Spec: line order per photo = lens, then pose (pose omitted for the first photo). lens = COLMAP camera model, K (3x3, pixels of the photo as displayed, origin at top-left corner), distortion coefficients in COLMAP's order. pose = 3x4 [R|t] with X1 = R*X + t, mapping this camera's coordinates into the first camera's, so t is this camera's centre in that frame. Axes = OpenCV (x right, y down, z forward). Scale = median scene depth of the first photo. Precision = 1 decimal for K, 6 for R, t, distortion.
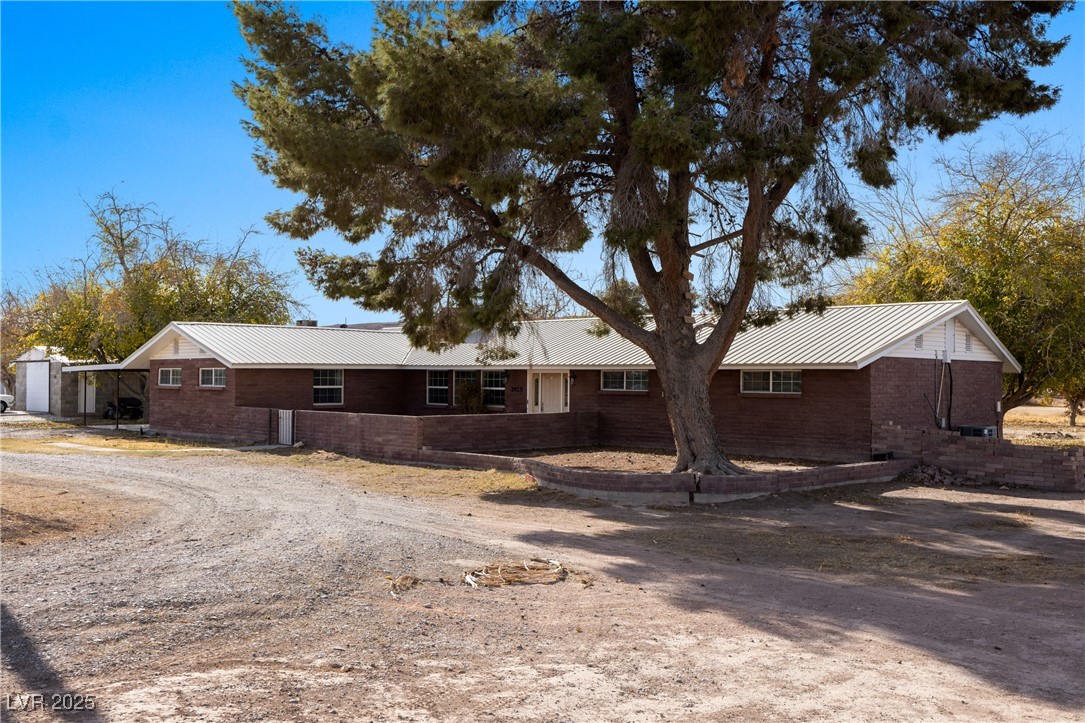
lens RADIAL K [[1033.1, 0, 539.6], [0, 1033.1, 362.1], [0, 0, 1]] dist [0.015202, 0.000000]
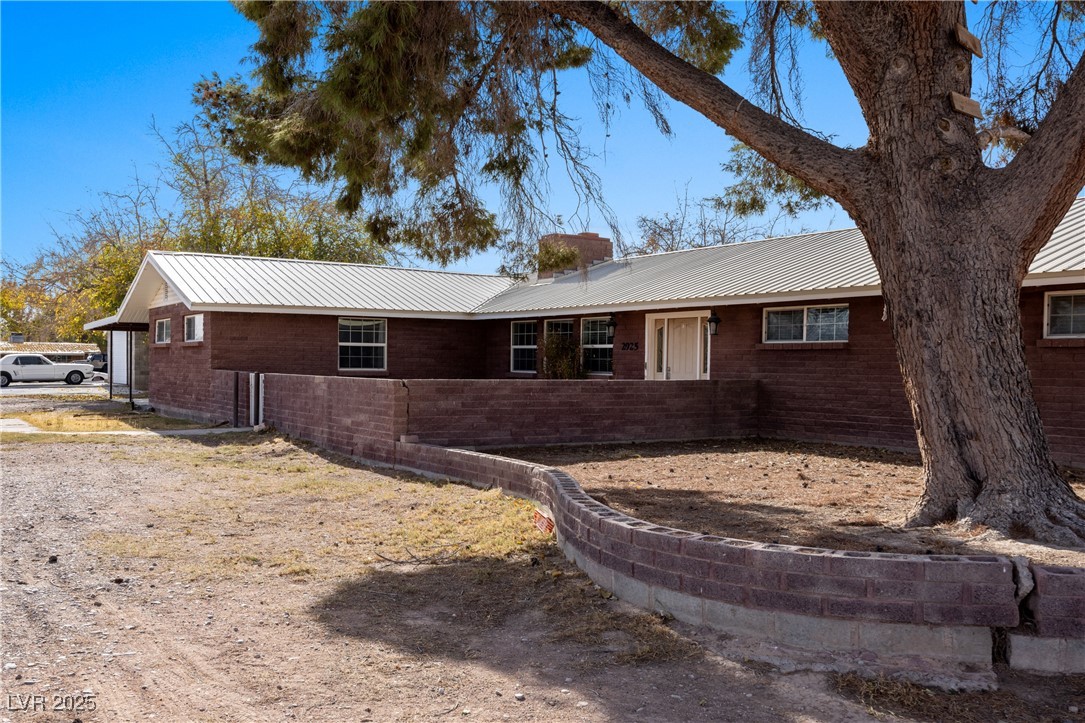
lens RADIAL K [[983.3, 0, 546.3], [0, 983.3, 389.1], [0, 0, 1]] dist [0.017352, 0.000000]
pose [[0.980851, 0.010377, -0.194483, 0.054482], [-0.002905, 0.999248, 0.038666, 0.036208], [0.194737, -0.037361, 0.980144, 0.496563]]
